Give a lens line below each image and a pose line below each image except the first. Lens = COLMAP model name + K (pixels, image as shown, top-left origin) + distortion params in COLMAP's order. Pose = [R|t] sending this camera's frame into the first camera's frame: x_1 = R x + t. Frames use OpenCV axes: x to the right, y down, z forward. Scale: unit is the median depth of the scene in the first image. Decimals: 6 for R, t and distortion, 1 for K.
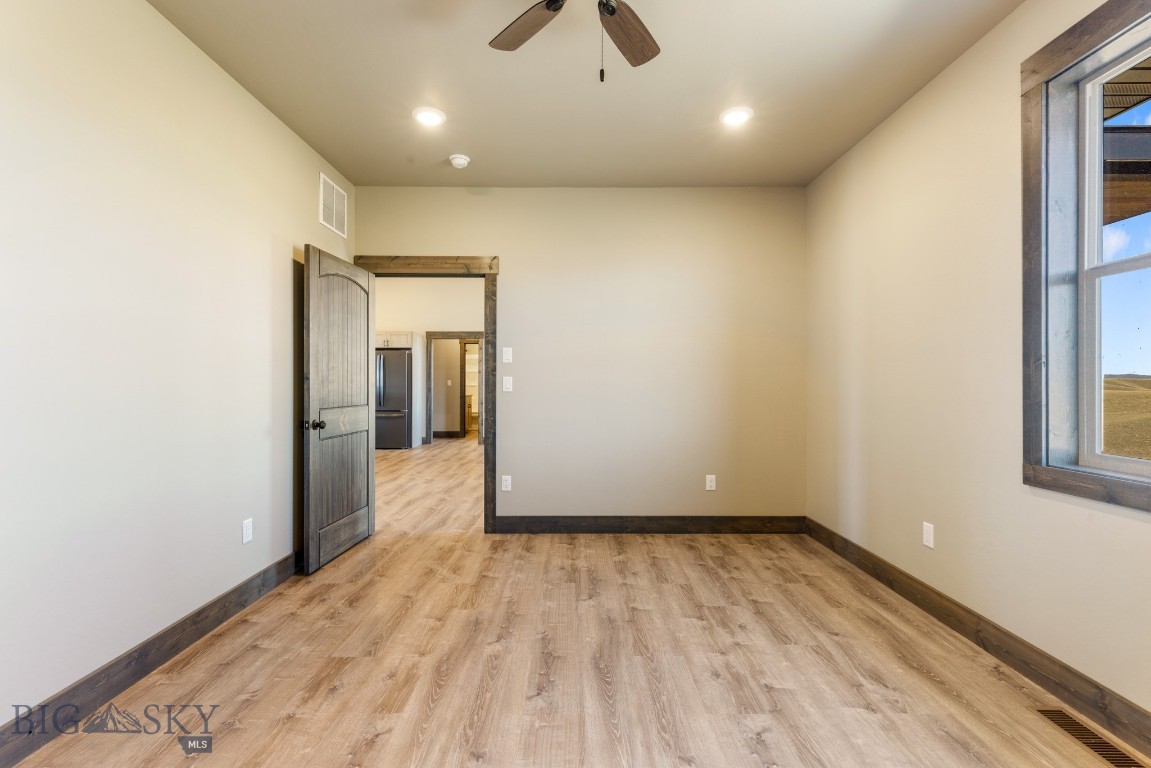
lens RADIAL K [[517.0, 0, 576.0], [0, 517.0, 382.4], [0, 0, 1]] dist [0.006100, -0.000548]
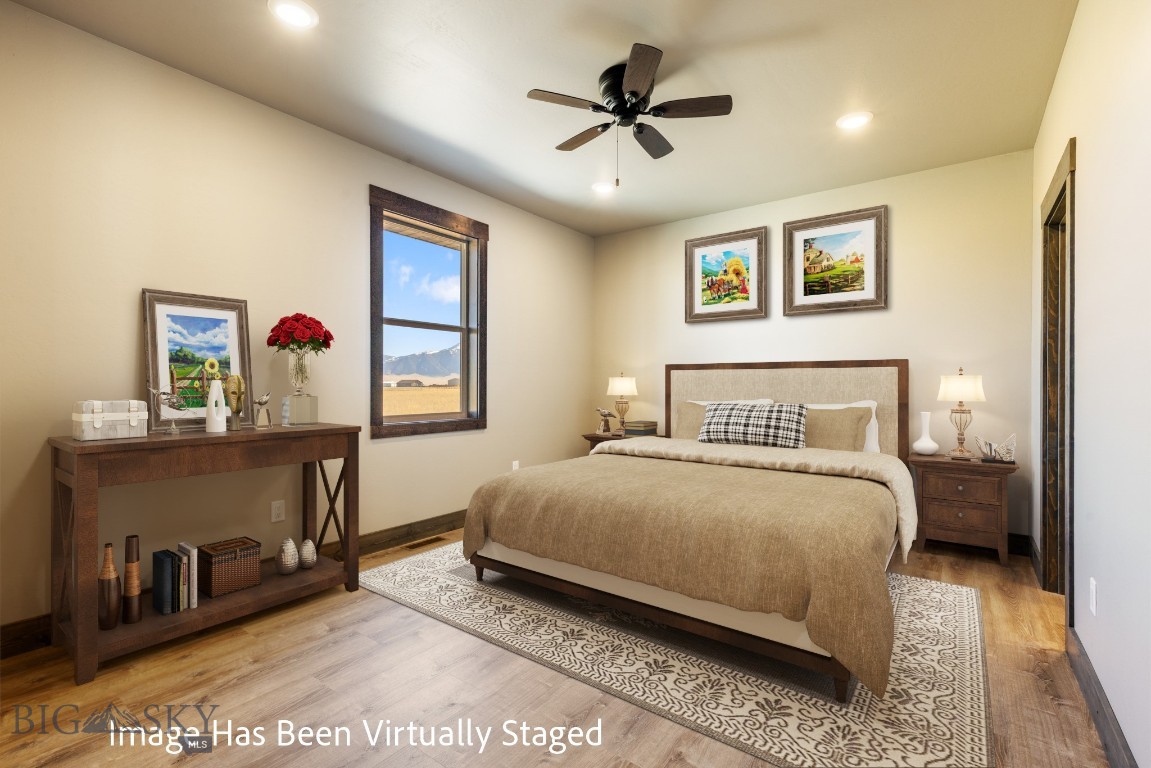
lens RADIAL K [[517.0, 0, 576.0], [0, 517.0, 382.4], [0, 0, 1]] dist [0.006100, -0.000548]
pose [[-0.800294, -0.002677, 0.599602, -0.478171], [-0.006349, 0.999972, -0.004009, 0.012977], [-0.599574, -0.007015, -0.800288, 1.405067]]
